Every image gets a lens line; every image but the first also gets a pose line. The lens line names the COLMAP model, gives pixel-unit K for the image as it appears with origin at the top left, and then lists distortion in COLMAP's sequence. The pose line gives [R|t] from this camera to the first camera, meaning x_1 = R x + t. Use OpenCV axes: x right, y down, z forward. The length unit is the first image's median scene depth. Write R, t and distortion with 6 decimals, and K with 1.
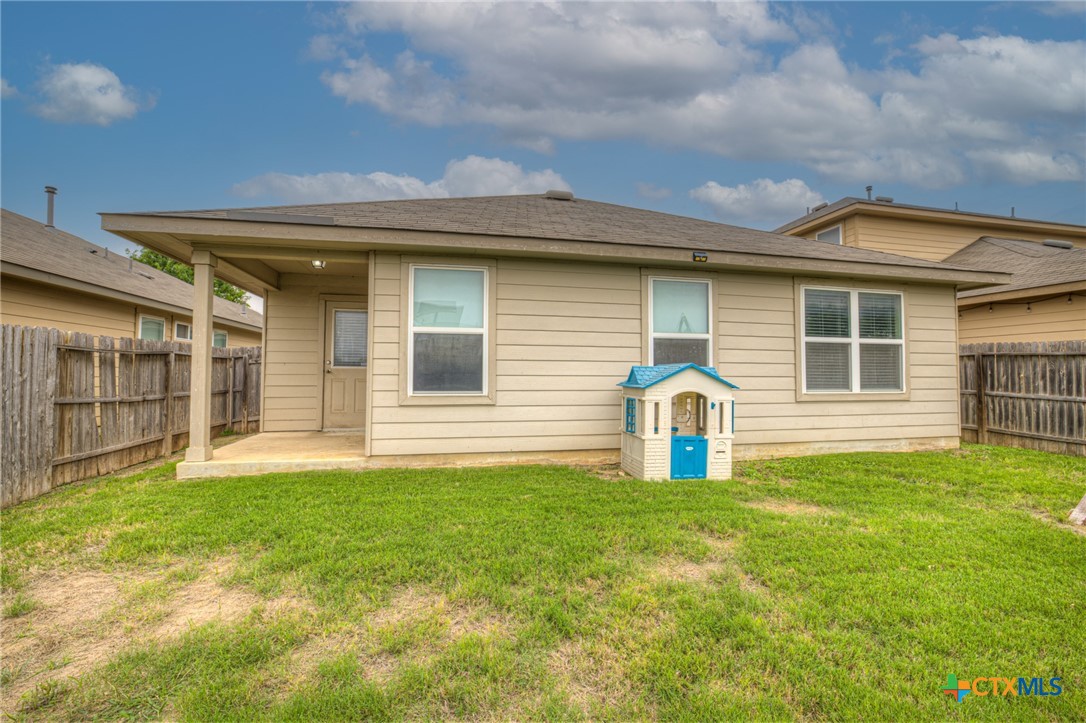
lens RADIAL K [[464.5, 0, 546.7], [0, 464.5, 359.5], [0, 0, 1]] dist [0.000137, -0.000154]
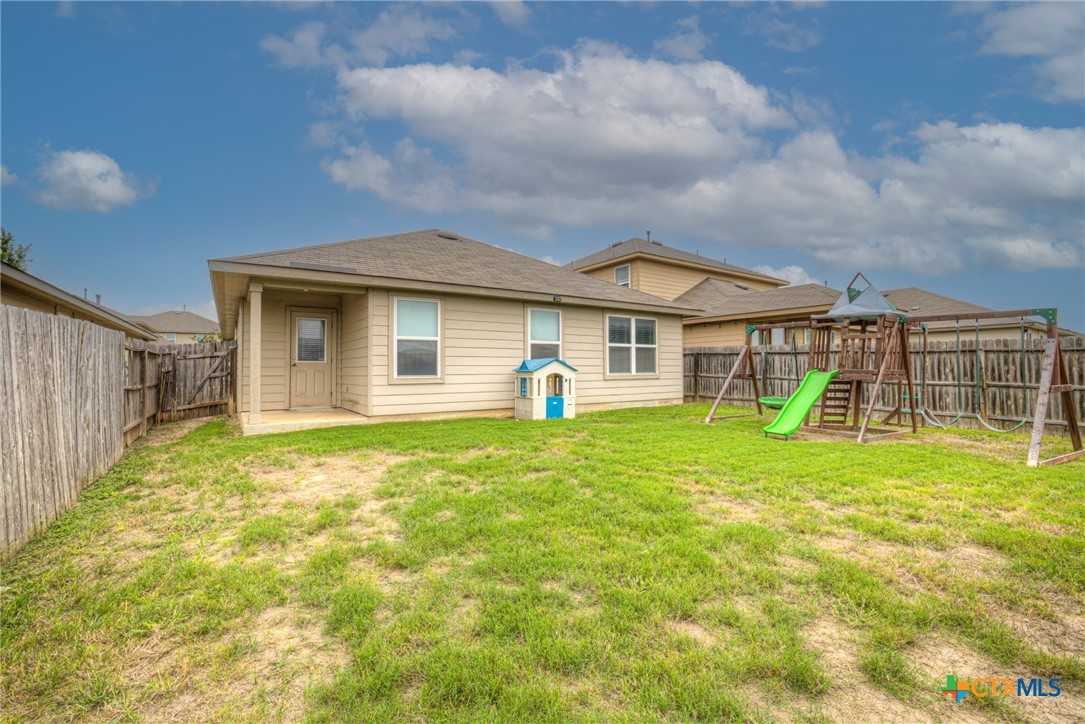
lens RADIAL K [[464.1, 0, 542.5], [0, 464.1, 363.4], [0, 0, 1]] dist [0.000137, -0.000154]
pose [[0.932389, -0.005246, 0.361420, -0.330684], [-0.001094, 0.999849, 0.017334, -0.002462], [-0.361456, -0.016557, 0.932242, -0.580699]]
